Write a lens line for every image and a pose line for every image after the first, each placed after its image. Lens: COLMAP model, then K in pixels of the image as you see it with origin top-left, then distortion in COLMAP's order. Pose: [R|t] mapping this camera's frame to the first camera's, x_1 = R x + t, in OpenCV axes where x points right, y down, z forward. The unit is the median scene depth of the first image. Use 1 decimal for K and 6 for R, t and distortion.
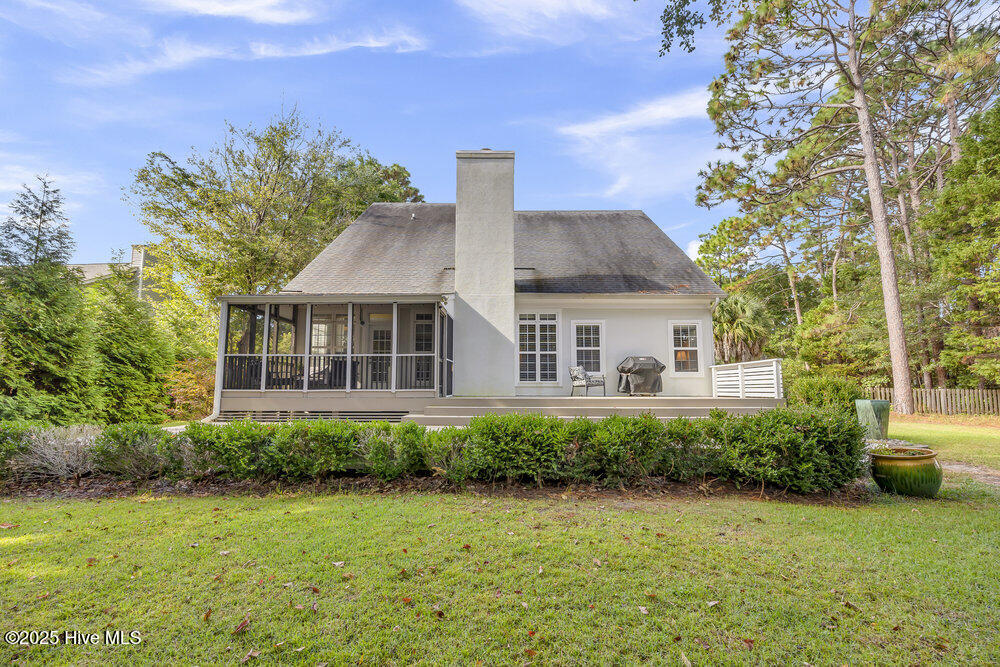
lens RADIAL K [[385.0, 0, 500.0], [0, 385.0, 333.5], [0, 0, 1]] dist [0.001538, 0.000180]
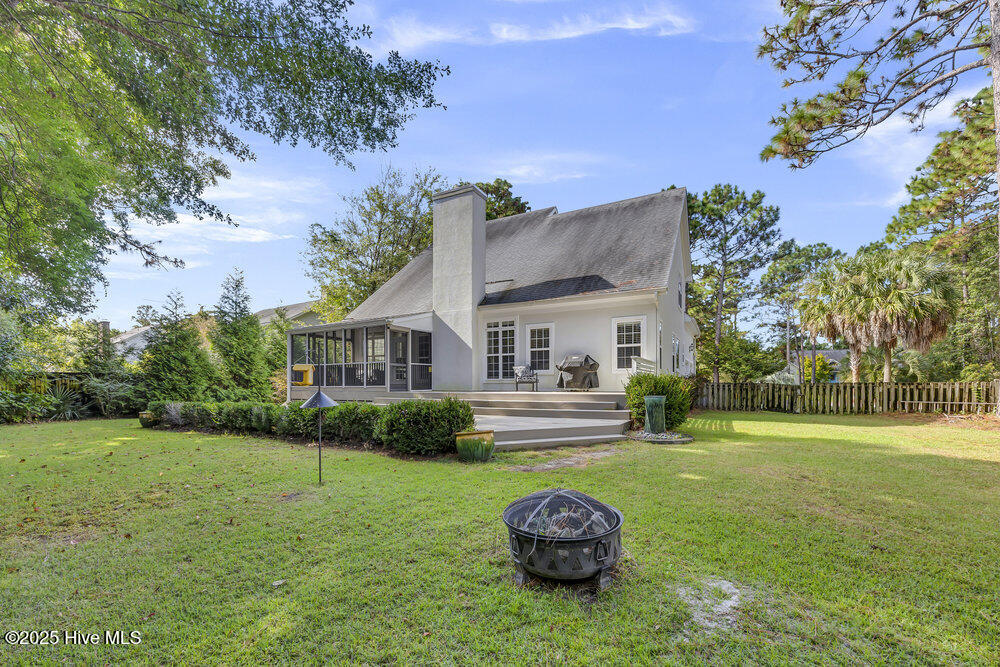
lens RADIAL K [[393.4, 0, 500.1], [0, 393.4, 362.3], [0, 0, 1]] dist [-0.000418, 0.000002]
pose [[0.889766, -0.028801, -0.455508, 0.646945], [0.068282, 0.995175, 0.070455, -0.012480], [0.451281, -0.093791, 0.887439, -0.076008]]
